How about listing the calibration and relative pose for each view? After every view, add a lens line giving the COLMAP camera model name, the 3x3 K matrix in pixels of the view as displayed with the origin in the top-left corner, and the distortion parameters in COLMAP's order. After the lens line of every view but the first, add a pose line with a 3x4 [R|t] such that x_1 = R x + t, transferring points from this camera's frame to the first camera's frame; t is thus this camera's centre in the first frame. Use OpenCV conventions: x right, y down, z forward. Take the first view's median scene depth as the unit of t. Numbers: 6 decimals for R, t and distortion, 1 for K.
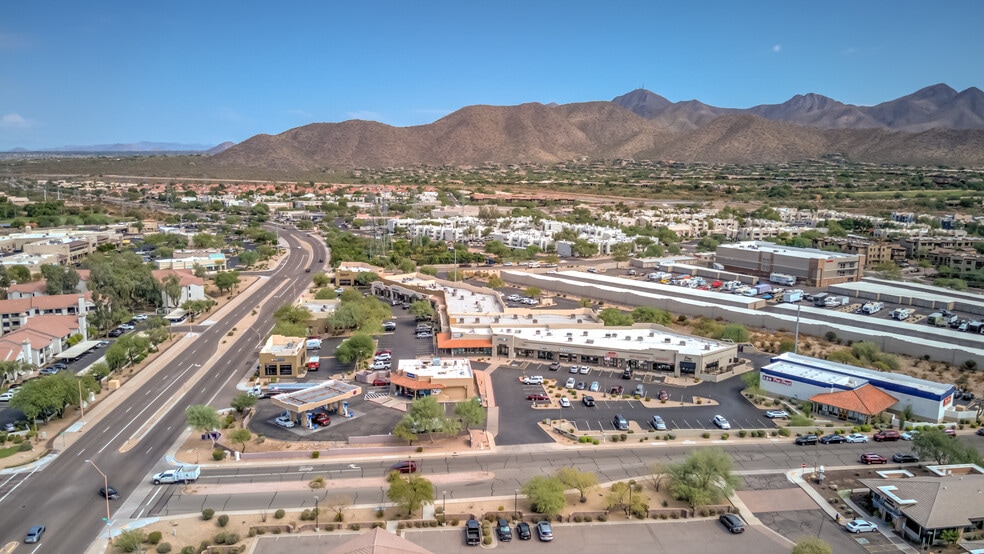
lens RADIAL K [[716.7, 0, 485.9], [0, 716.7, 276.1], [0, 0, 1]] dist [0.128780, -0.233391]
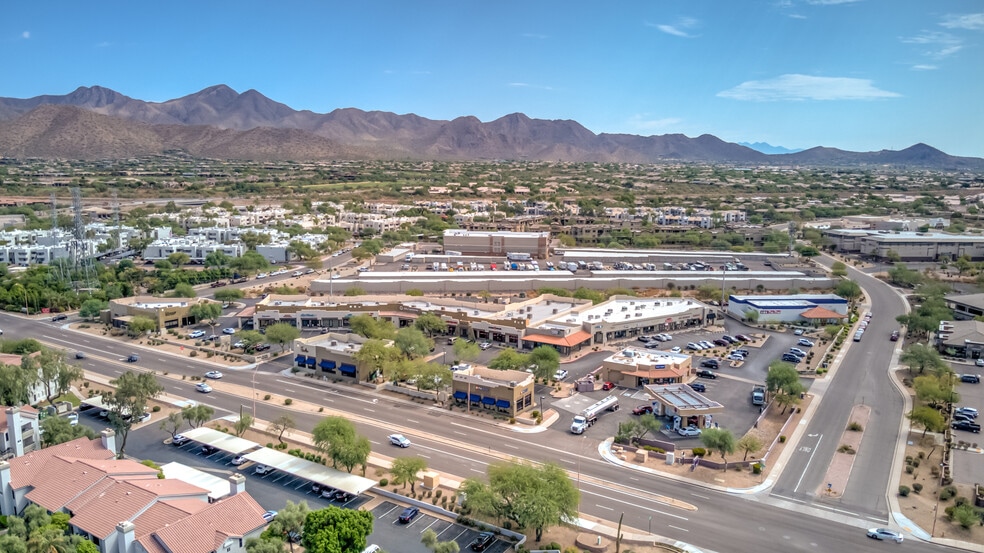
lens RADIAL K [[715.9, 0, 497.6], [0, 715.9, 275.8], [0, 0, 1]] dist [0.129448, -0.244157]
pose [[0.602417, -0.125935, 0.788184, -0.640640], [0.120742, 0.990489, 0.065975, -0.053472], [-0.788996, 0.055422, 0.611893, 0.332573]]
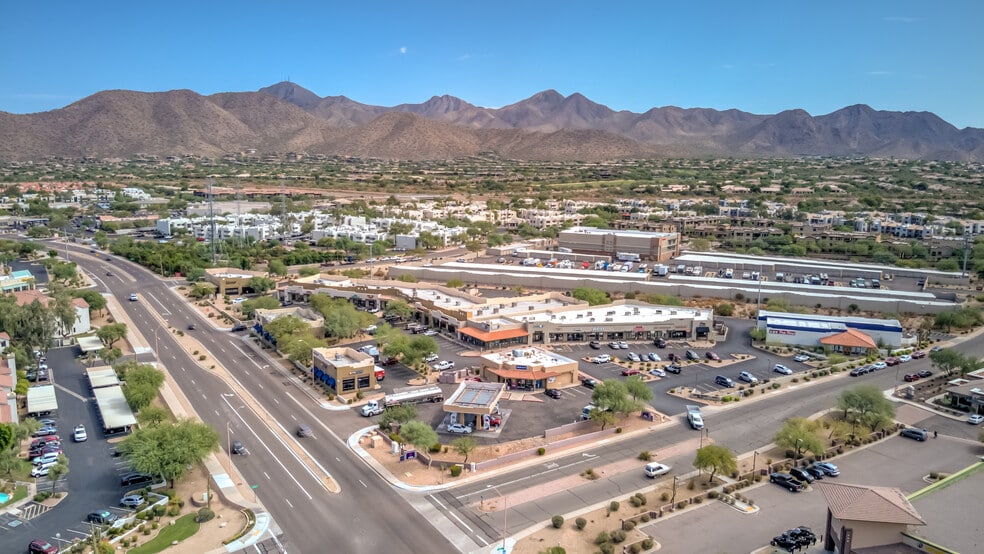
lens RADIAL K [[722.4, 0, 492.0], [0, 722.4, 277.0], [0, 0, 1]] dist [0.127389, -0.239422]
pose [[0.886337, -0.074075, 0.457078, -0.361460], [0.070864, 0.997193, 0.024192, -0.008514], [-0.457586, 0.010948, 0.889098, 0.077549]]
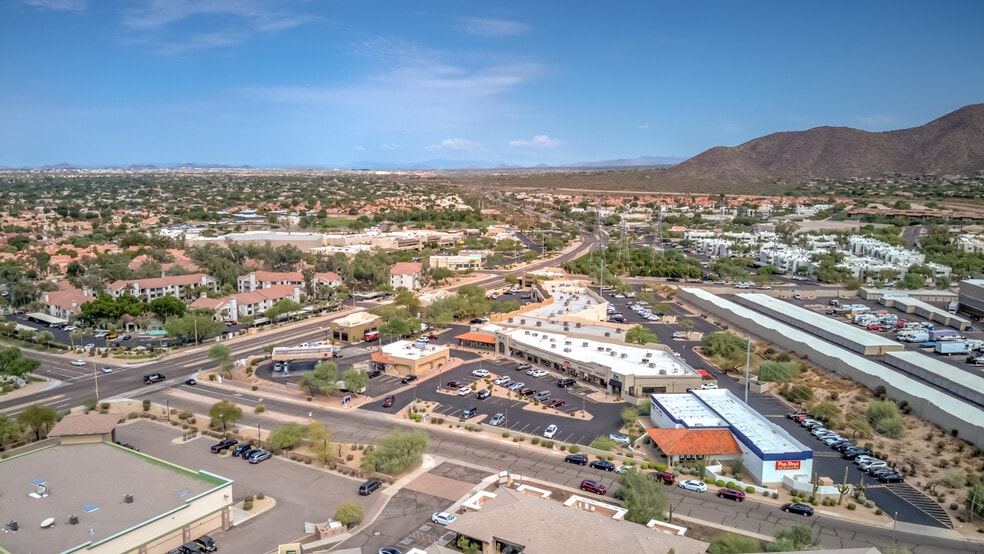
lens RADIAL K [[716.7, 0, 485.9], [0, 716.7, 276.1], [0, 0, 1]] dist [0.128780, -0.233391]
pose [[0.798320, 0.076515, -0.597353, 0.476556], [-0.085864, 0.996224, 0.012856, -0.014171], [0.596081, 0.041028, 0.801875, 0.061681]]
